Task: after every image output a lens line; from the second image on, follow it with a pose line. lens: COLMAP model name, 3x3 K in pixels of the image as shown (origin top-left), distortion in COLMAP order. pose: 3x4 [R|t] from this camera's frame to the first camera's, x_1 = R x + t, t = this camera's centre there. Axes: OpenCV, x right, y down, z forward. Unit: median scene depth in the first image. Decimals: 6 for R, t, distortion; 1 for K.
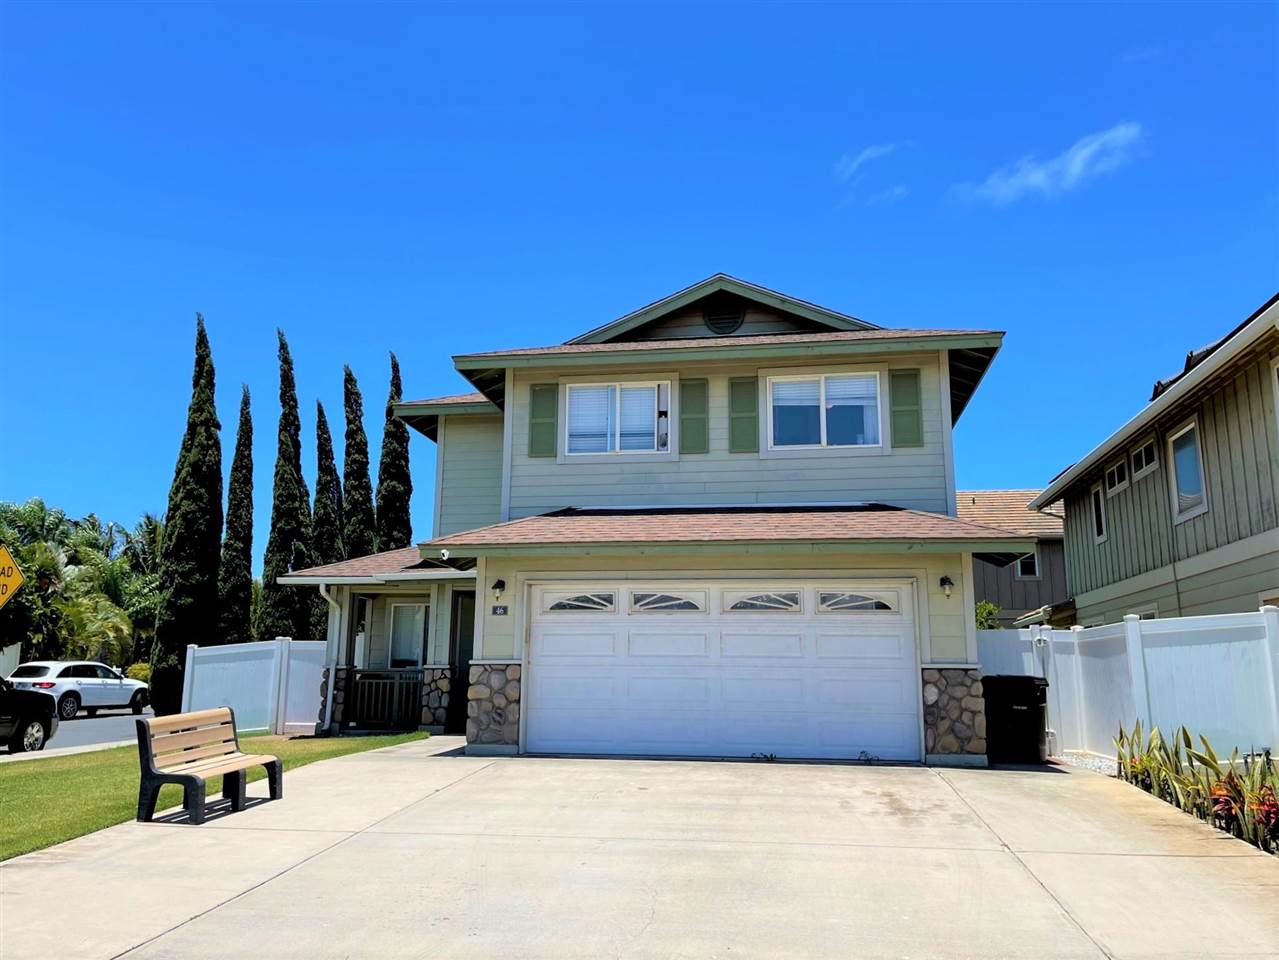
lens RADIAL K [[970.2, 0, 609.3], [0, 970.2, 486.3], [0, 0, 1]] dist [0.102056, -0.104510]
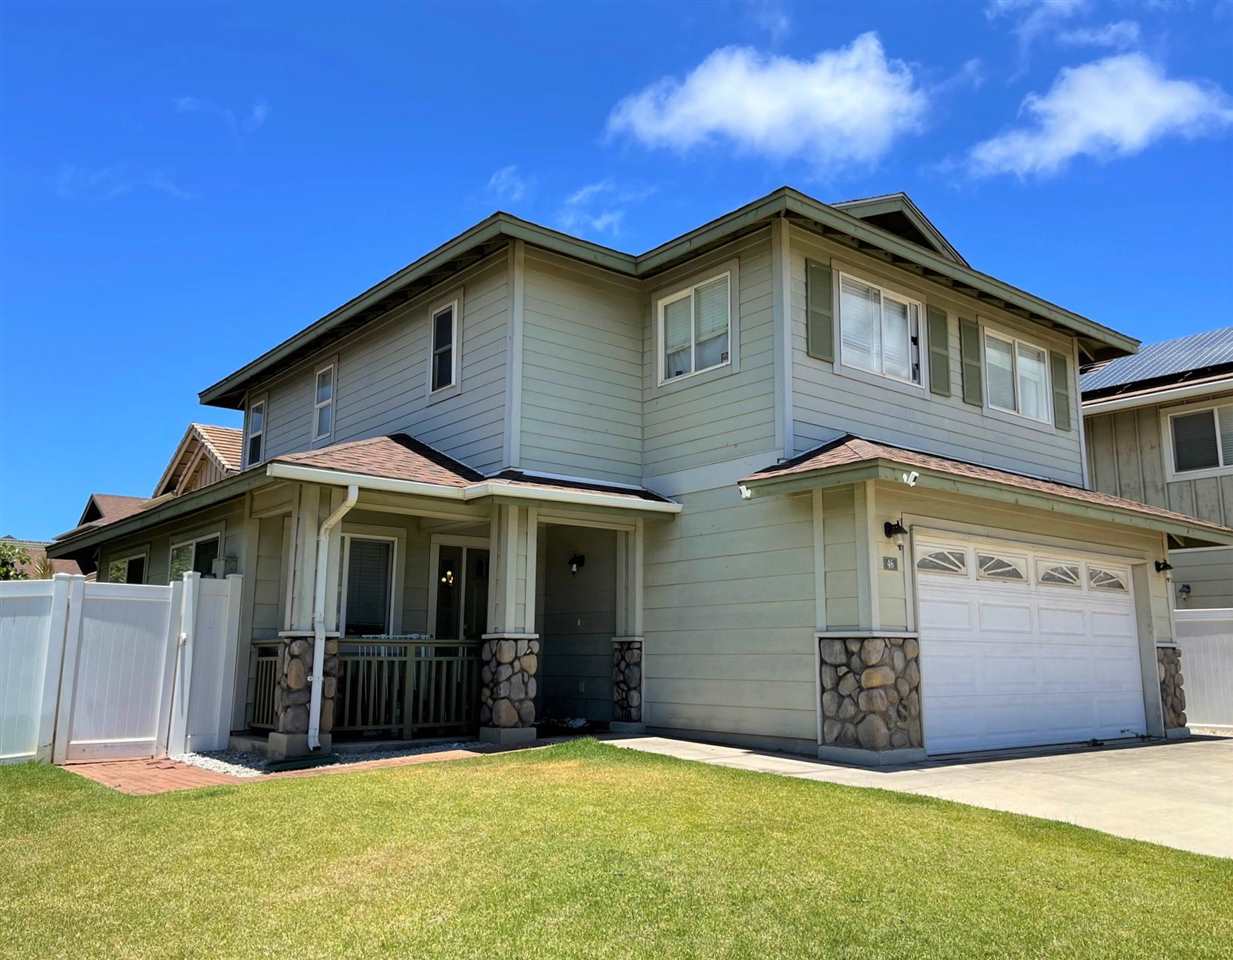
lens RADIAL K [[1010.7, 0, 616.5], [0, 1010.7, 480.0], [0, 0, 1]] dist [0.067942, -0.002543]
pose [[0.656558, 0.125964, 0.743683, -0.756584], [-0.147655, 0.988345, -0.037048, 0.115291], [-0.739682, -0.085484, 0.667505, 0.605781]]
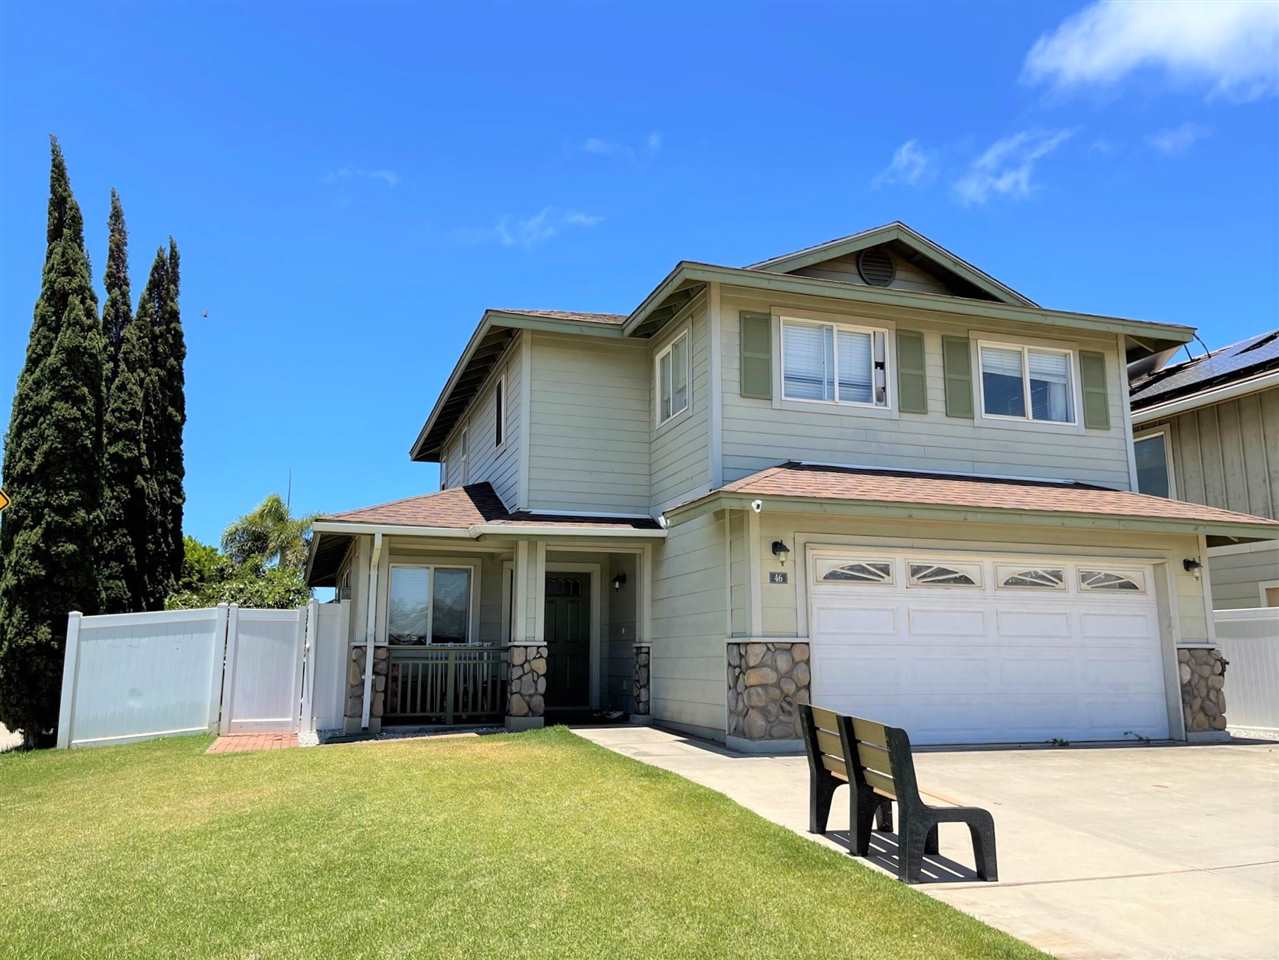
lens RADIAL K [[970.2, 0, 609.3], [0, 970.2, 486.3], [0, 0, 1]] dist [0.102056, -0.104510]
pose [[0.888831, 0.072466, 0.452469, -0.576016], [-0.084071, 0.996444, 0.005561, 0.053465], [-0.450457, -0.042982, 0.891763, 0.306742]]
